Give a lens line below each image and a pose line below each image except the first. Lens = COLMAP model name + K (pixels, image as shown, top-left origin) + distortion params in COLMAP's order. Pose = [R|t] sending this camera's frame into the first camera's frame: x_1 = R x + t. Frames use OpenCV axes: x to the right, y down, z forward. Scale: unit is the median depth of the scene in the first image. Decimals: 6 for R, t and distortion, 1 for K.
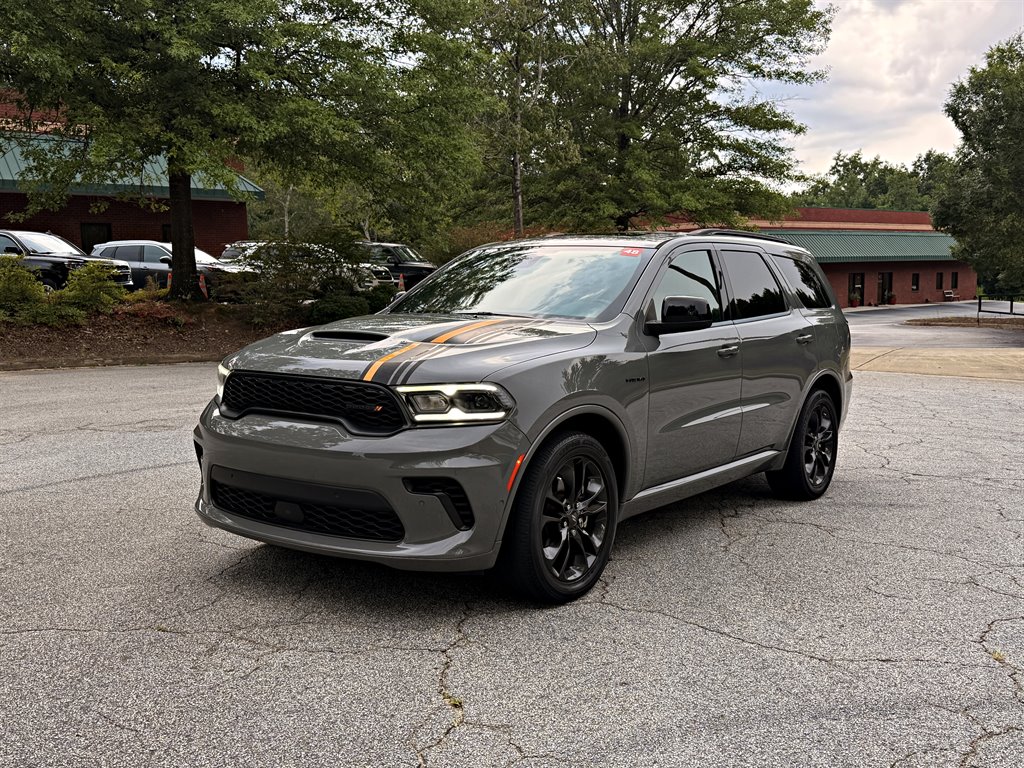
lens RADIAL K [[1033.6, 0, 512.0], [0, 1033.6, 384.0], [0, 0, 1]] dist [0.163502, -0.384851]
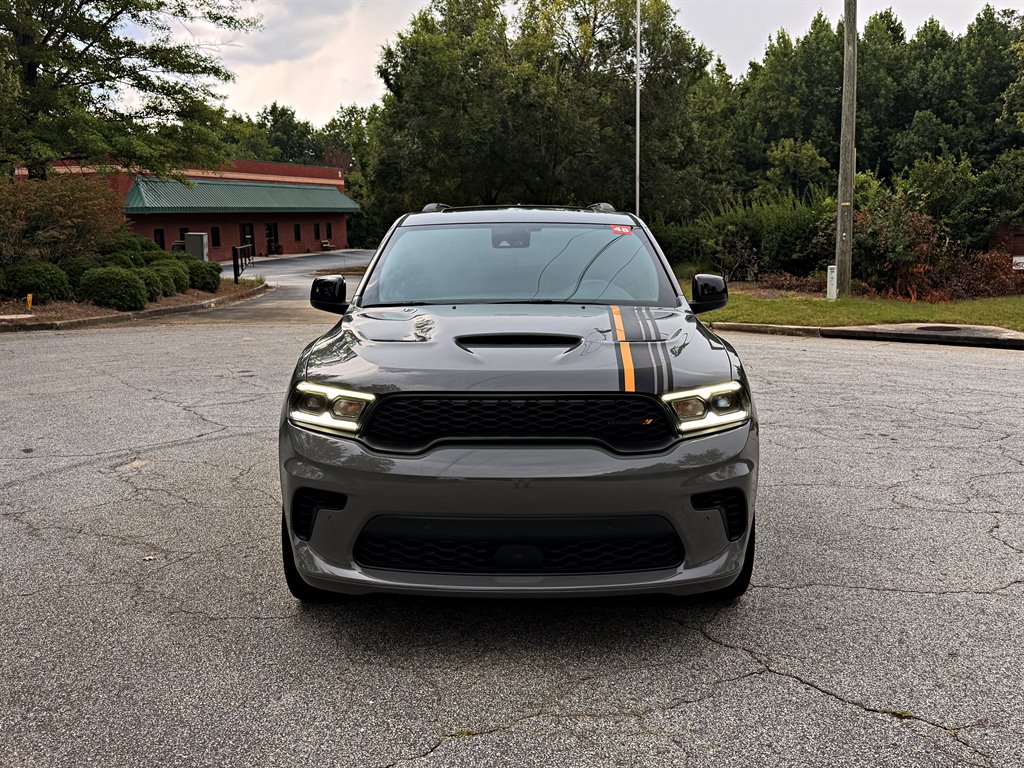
lens RADIAL K [[1033.6, 0, 512.0], [0, 1033.6, 384.0], [0, 0, 1]] dist [0.163502, -0.384851]
pose [[0.801507, -0.093237, 0.590673, -0.131281], [0.062974, 0.995438, 0.071676, -0.014023], [-0.594661, -0.020251, 0.803722, 0.063371]]
